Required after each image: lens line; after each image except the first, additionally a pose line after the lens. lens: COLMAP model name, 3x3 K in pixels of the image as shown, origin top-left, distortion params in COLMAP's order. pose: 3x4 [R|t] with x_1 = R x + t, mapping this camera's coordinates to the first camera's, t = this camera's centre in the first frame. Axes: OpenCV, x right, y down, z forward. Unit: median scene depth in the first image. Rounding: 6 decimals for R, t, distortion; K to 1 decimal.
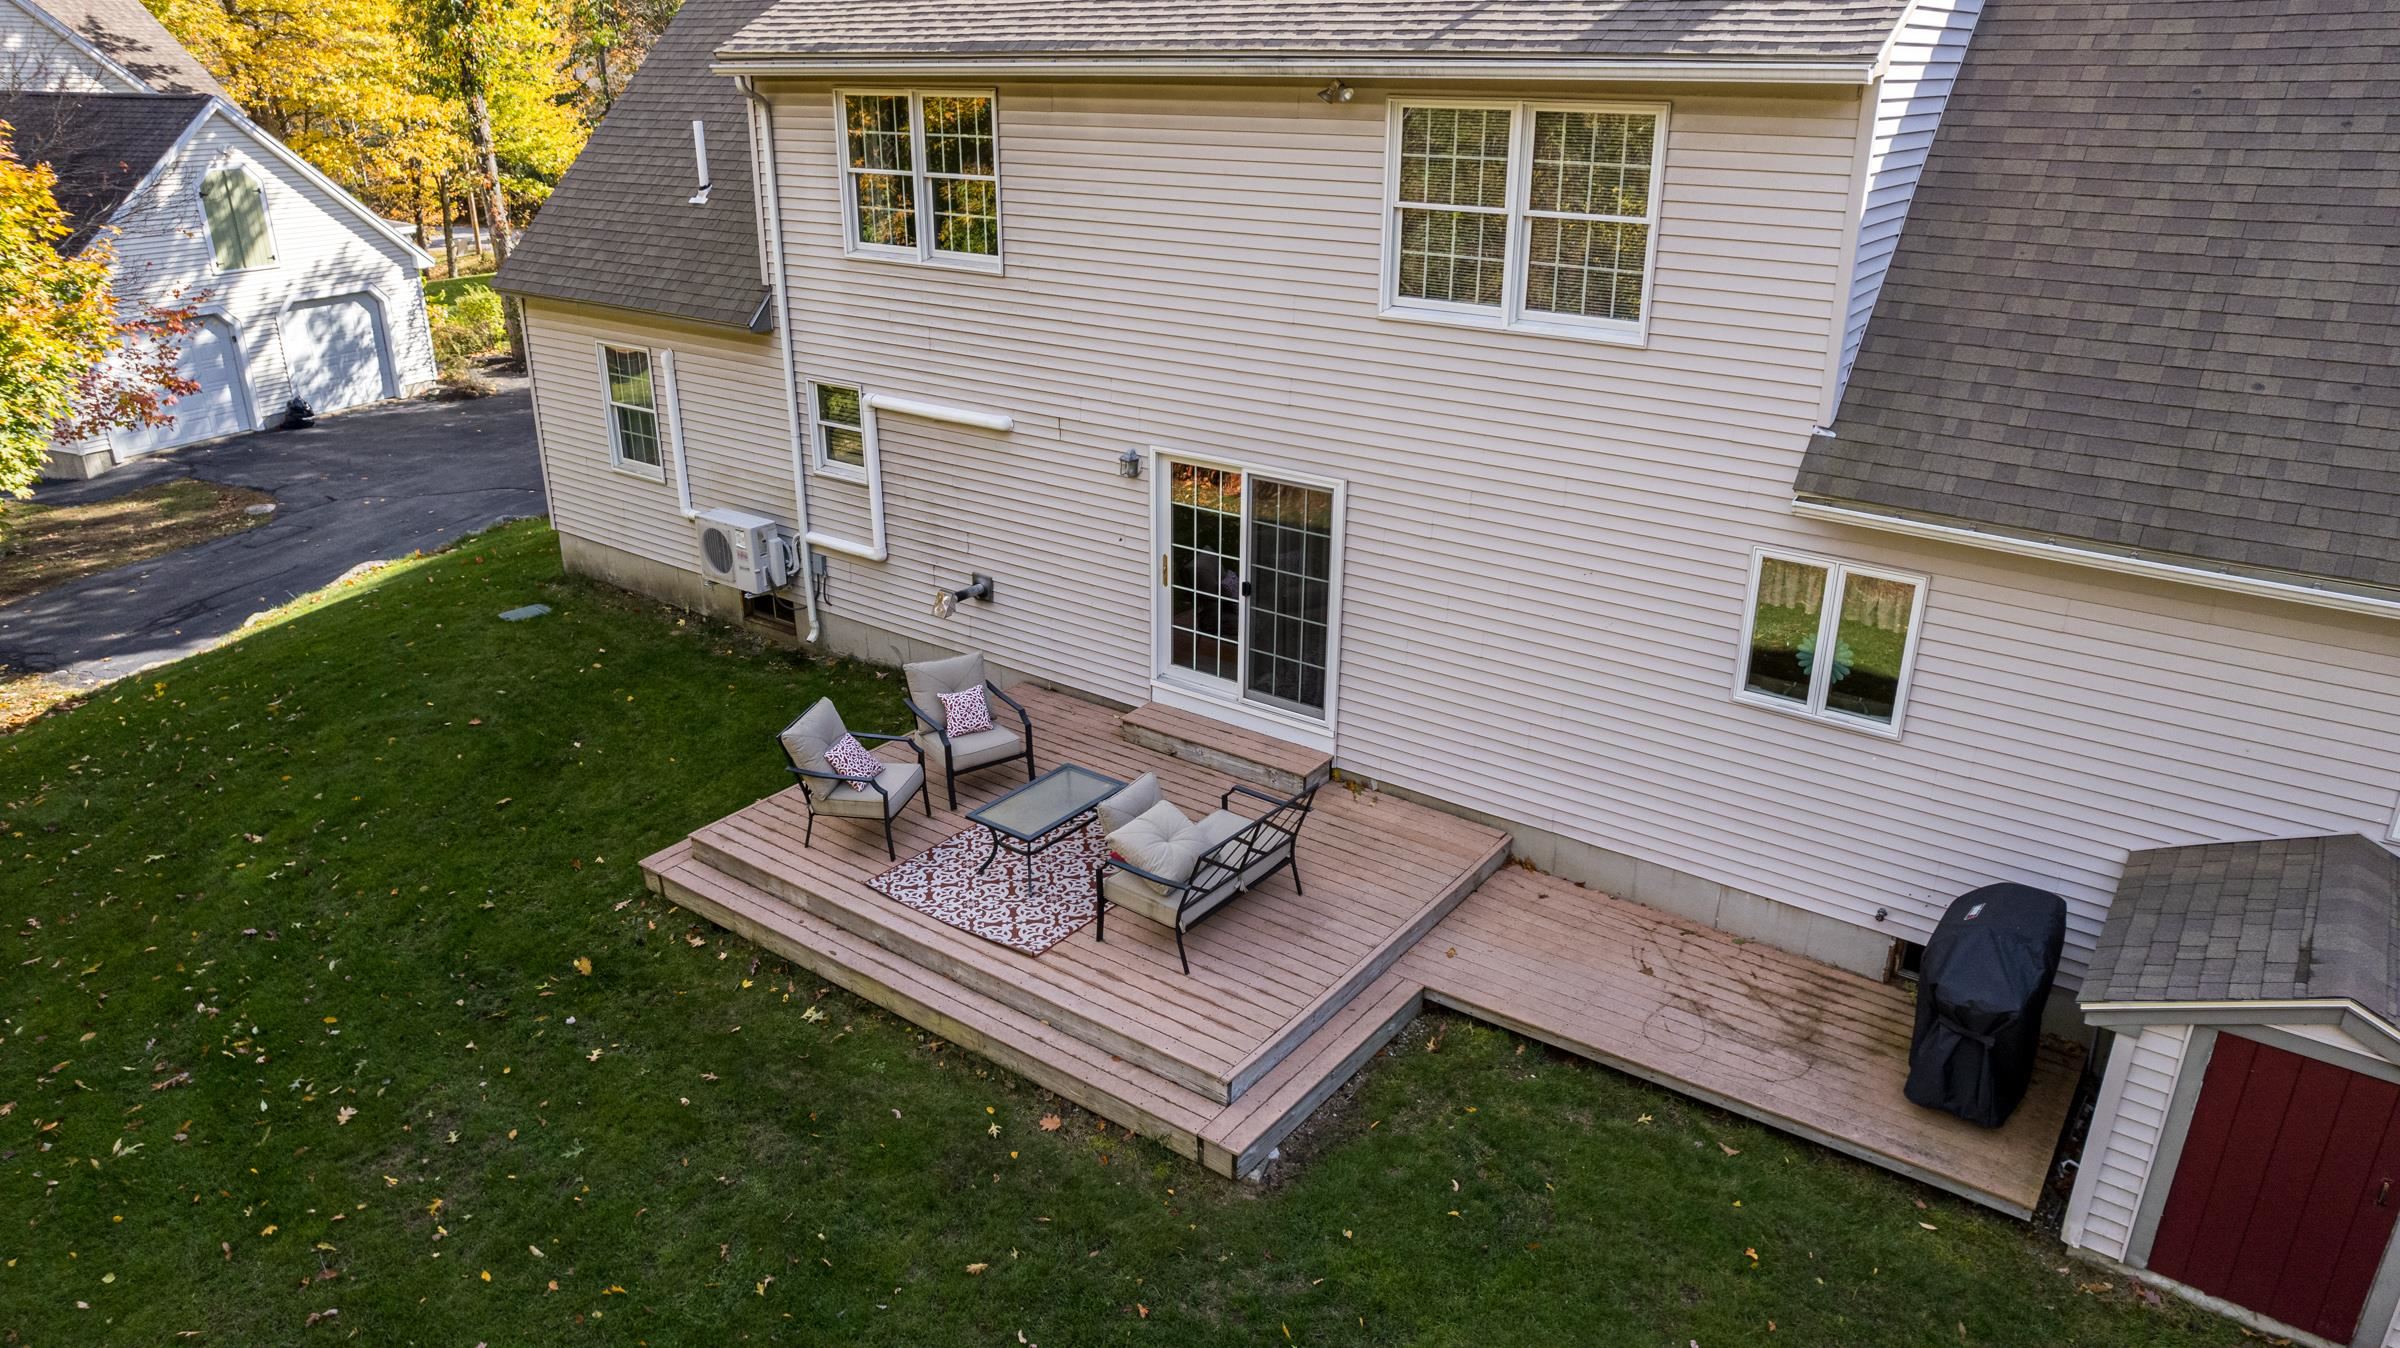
lens RADIAL K [[1557.8, 0, 1197.9], [0, 1557.8, 677.3], [0, 0, 1]] dist [-0.054264, 0.034017]
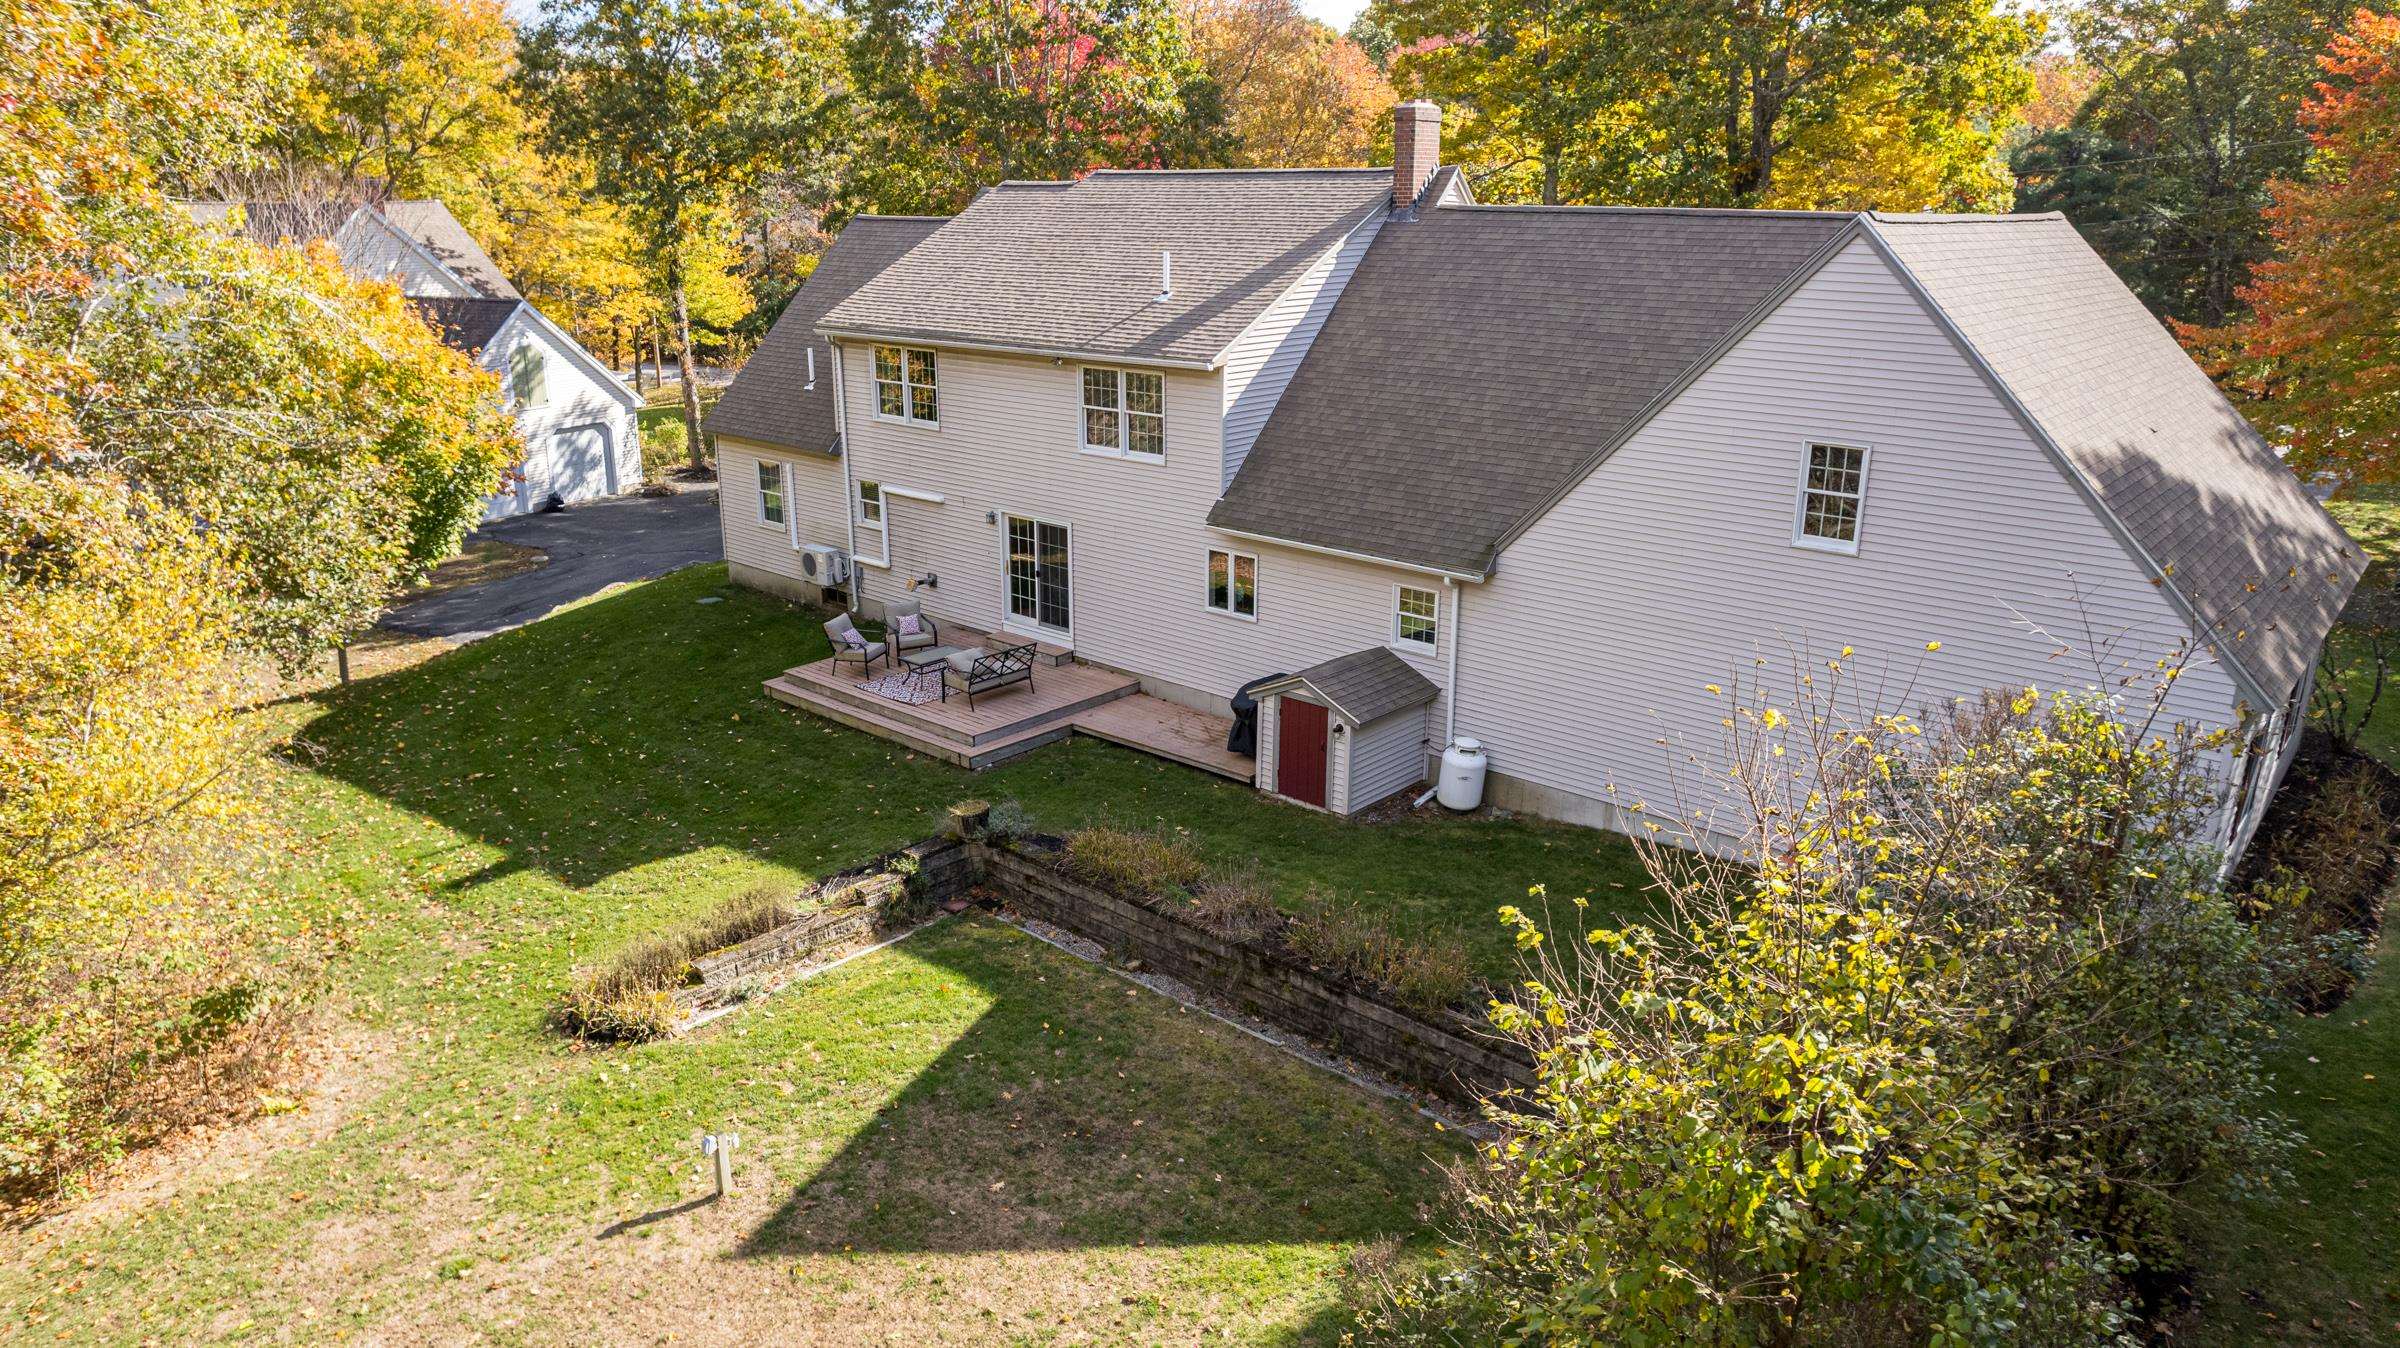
lens RADIAL K [[1557.8, 0, 1199.5], [0, 1557.8, 675.3], [0, 0, 1]] dist [-0.054264, 0.034017]
pose [[0.996549, 0.025872, -0.078877, 0.374089], [-0.032144, 0.996331, -0.079317, 0.216959], [0.076536, 0.081579, 0.993724, -0.990563]]
